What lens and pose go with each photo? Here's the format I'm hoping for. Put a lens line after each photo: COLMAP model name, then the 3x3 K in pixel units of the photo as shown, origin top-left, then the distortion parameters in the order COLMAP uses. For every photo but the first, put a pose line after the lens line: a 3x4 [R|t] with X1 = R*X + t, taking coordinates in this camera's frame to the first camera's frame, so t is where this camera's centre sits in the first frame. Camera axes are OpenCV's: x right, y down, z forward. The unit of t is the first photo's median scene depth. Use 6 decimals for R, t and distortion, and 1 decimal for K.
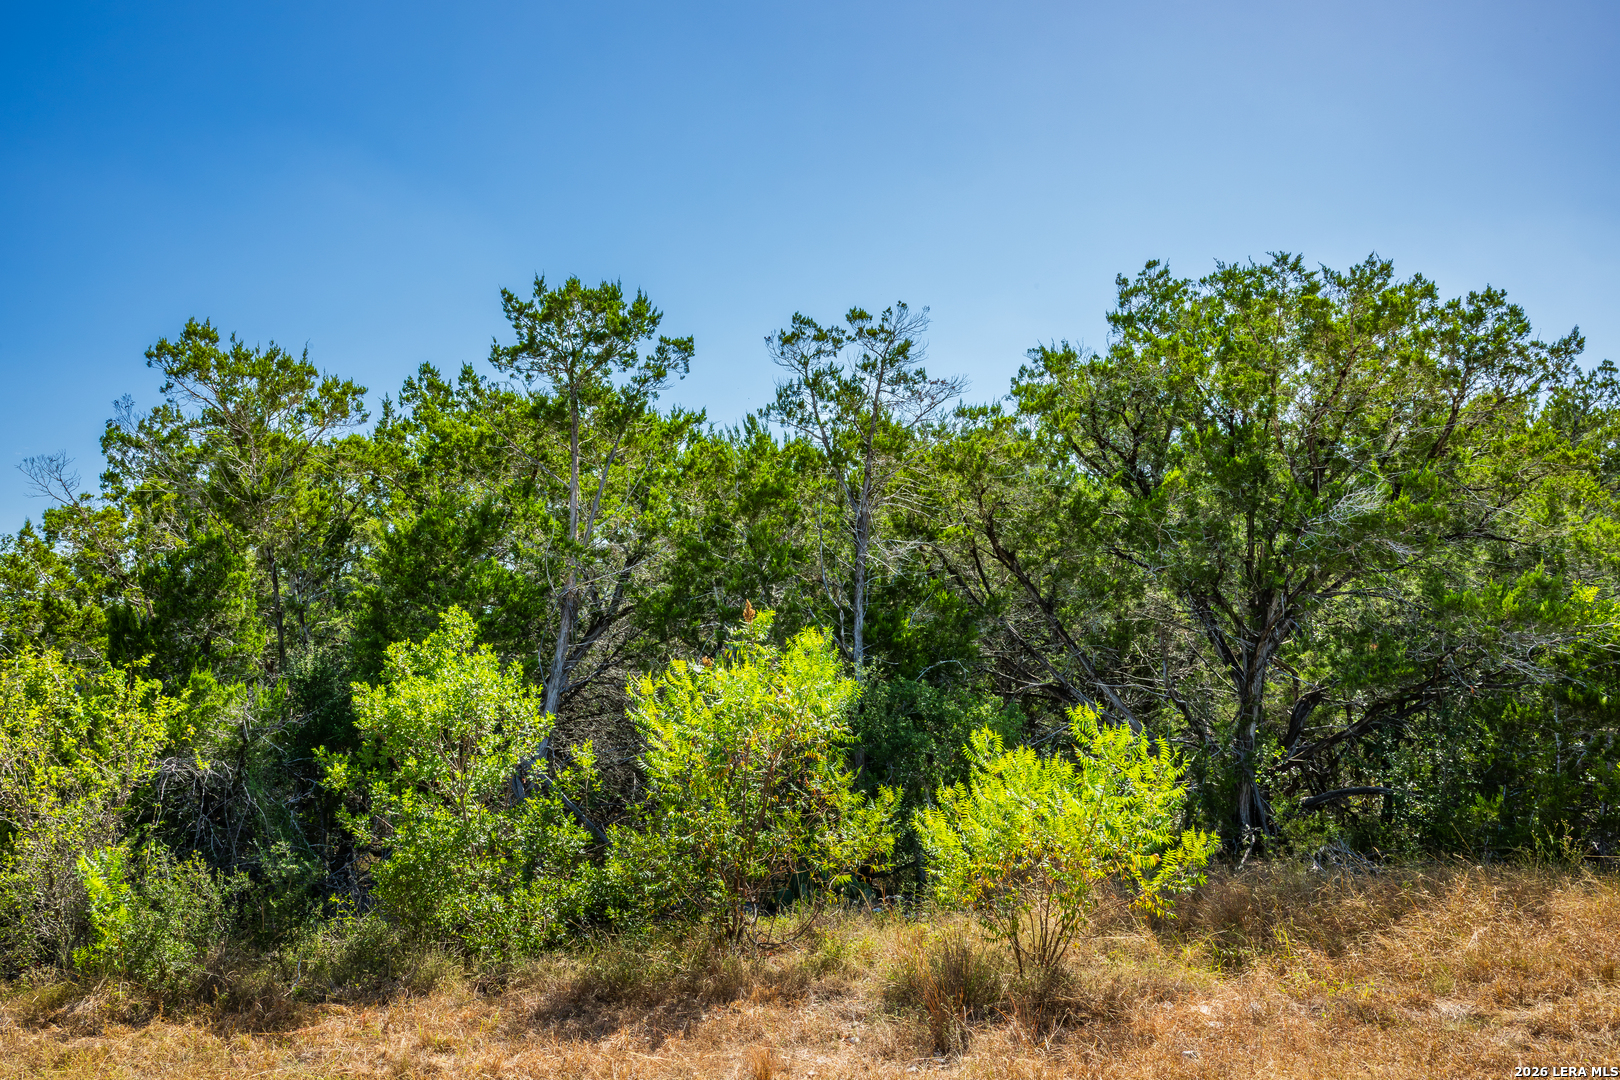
lens RADIAL K [[1355.7, 0, 808.8], [0, 1355.7, 530.6], [0, 0, 1]] dist [-0.003719, 0.006615]
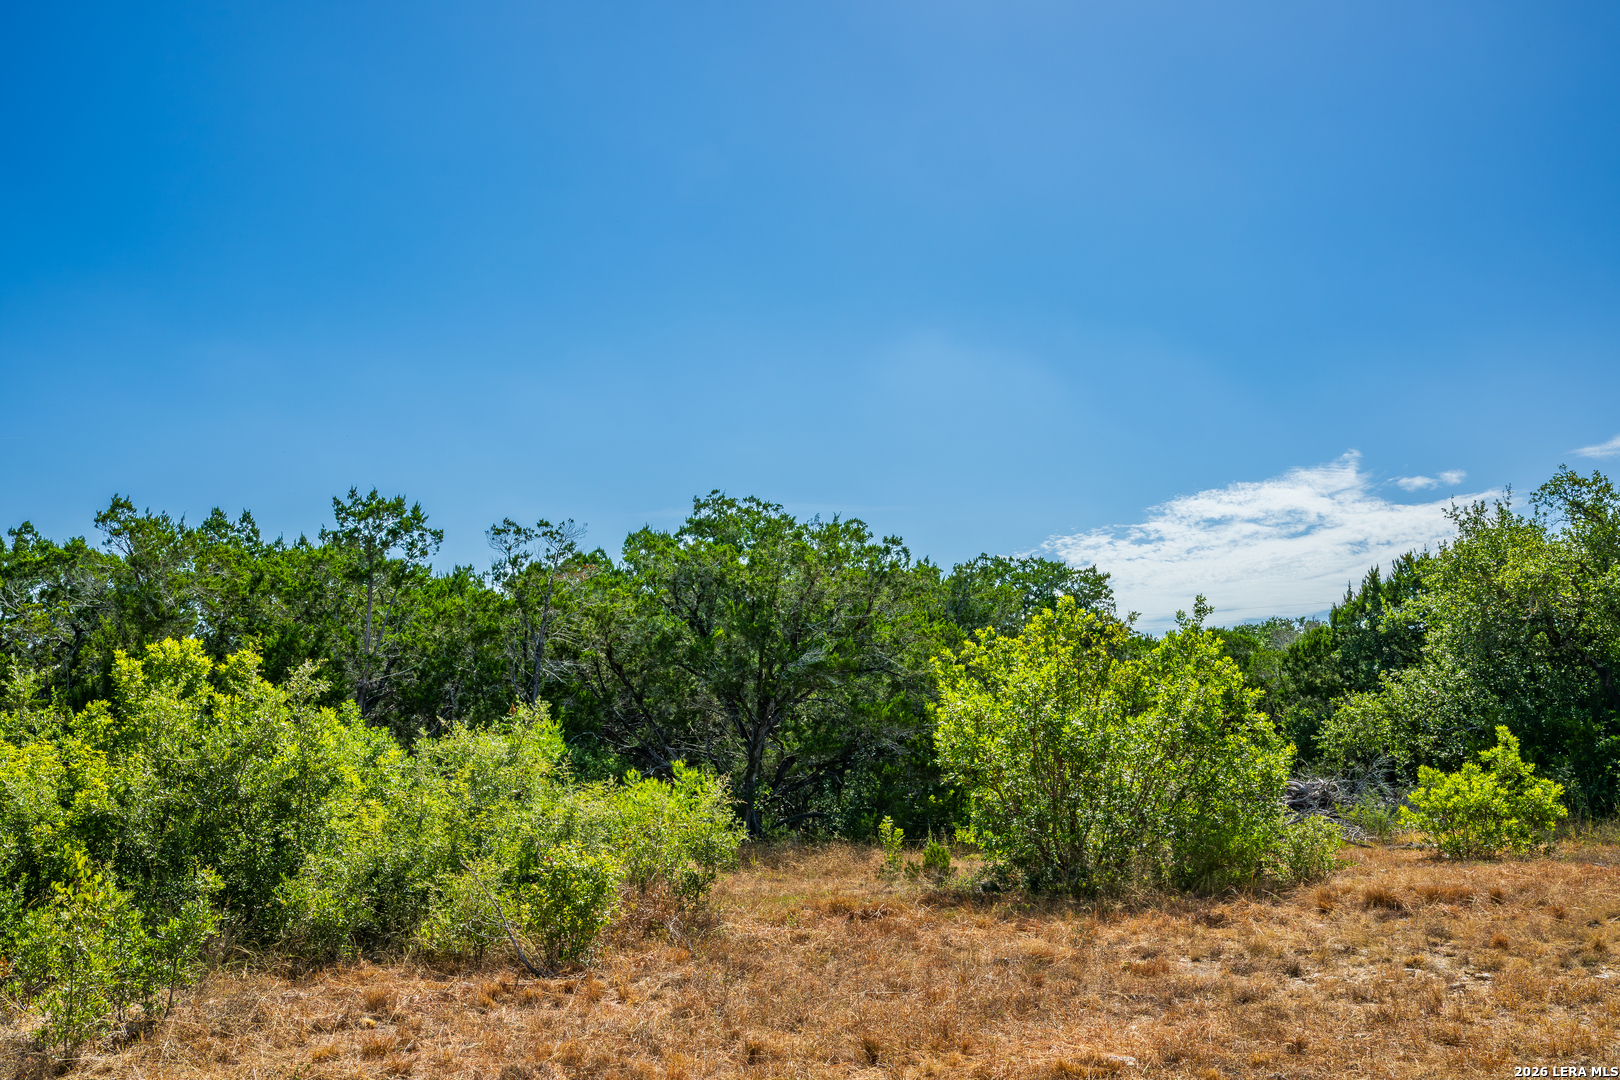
lens RADIAL K [[1492.0, 0, 814.1], [0, 1492.0, 539.8], [0, 0, 1]] dist [-0.027535, 0.000000]
pose [[0.943054, 0.072671, 0.324604, -0.239465], [-0.065913, 0.997319, -0.031783, -0.099505], [-0.326043, 0.008578, 0.945316, -0.827845]]
